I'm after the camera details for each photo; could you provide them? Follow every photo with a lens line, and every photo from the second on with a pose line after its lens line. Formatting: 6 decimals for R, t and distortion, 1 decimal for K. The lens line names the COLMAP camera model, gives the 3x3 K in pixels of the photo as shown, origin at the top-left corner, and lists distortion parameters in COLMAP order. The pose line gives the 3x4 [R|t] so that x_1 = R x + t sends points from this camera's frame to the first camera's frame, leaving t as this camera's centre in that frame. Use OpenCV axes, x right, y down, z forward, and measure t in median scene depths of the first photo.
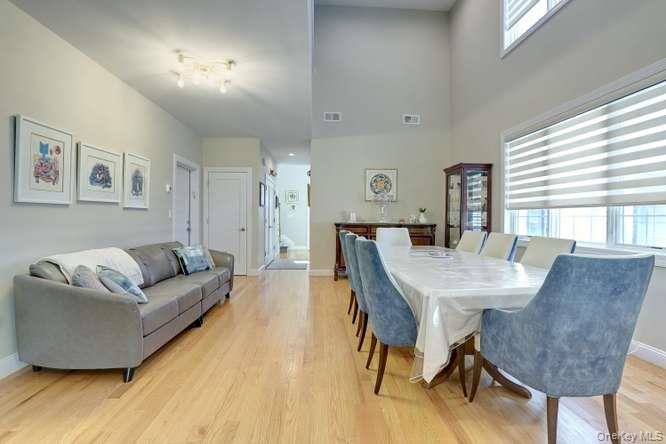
lens RADIAL K [[325.9, 0, 332.8], [0, 325.9, 219.2], [0, 0, 1]] dist [-0.079655, 0.034963]
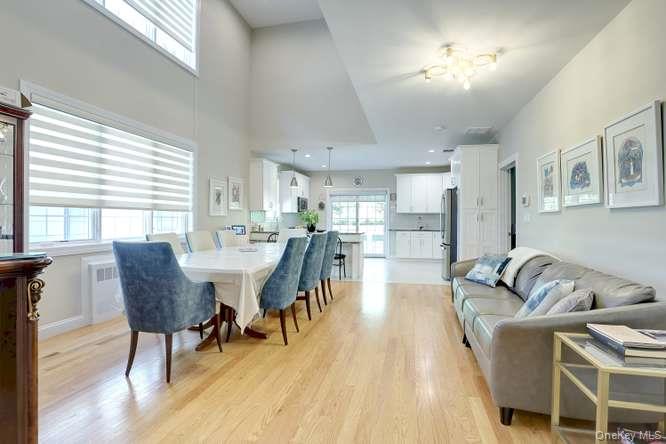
lens RADIAL K [[325.9, 0, 332.8], [0, 325.9, 219.2], [0, 0, 1]] dist [-0.079655, 0.034963]
pose [[-0.959699, -0.010443, 0.280835, -0.255802], [-0.009058, 0.999940, 0.006231, -0.012087], [-0.280883, 0.003437, -0.959736, 1.620515]]
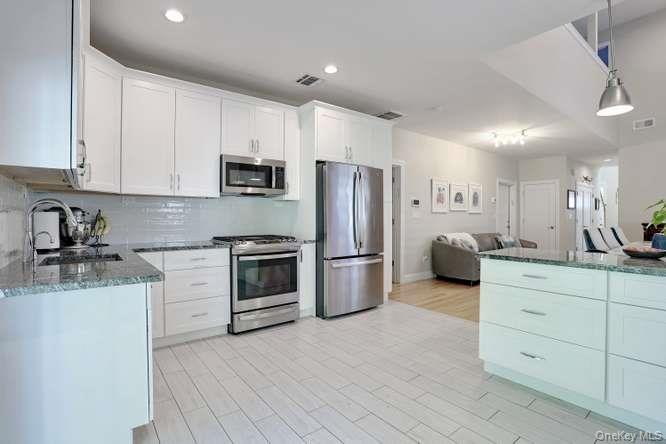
lens RADIAL K [[325.9, 0, 332.8], [0, 325.9, 219.2], [0, 0, 1]] dist [-0.079655, 0.034963]
pose [[0.570847, -0.003119, -0.821050, 0.404679], [-0.002986, 0.999978, -0.005874, 0.012526], [0.821051, 0.005805, 0.570826, -0.682546]]
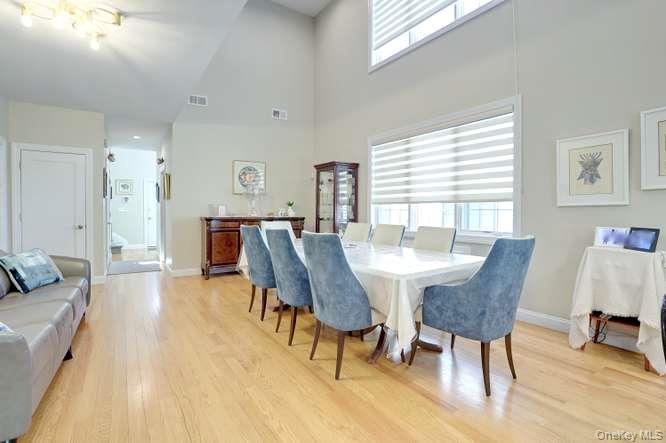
lens RADIAL K [[325.9, 0, 332.8], [0, 325.9, 218.7], [0, 0, 1]] dist [-0.079655, 0.034963]
pose [[0.863003, -0.015209, 0.504970, -0.206559], [0.005222, 0.999762, 0.021187, -0.002773], [-0.505172, -0.015648, 0.862877, 0.051967]]
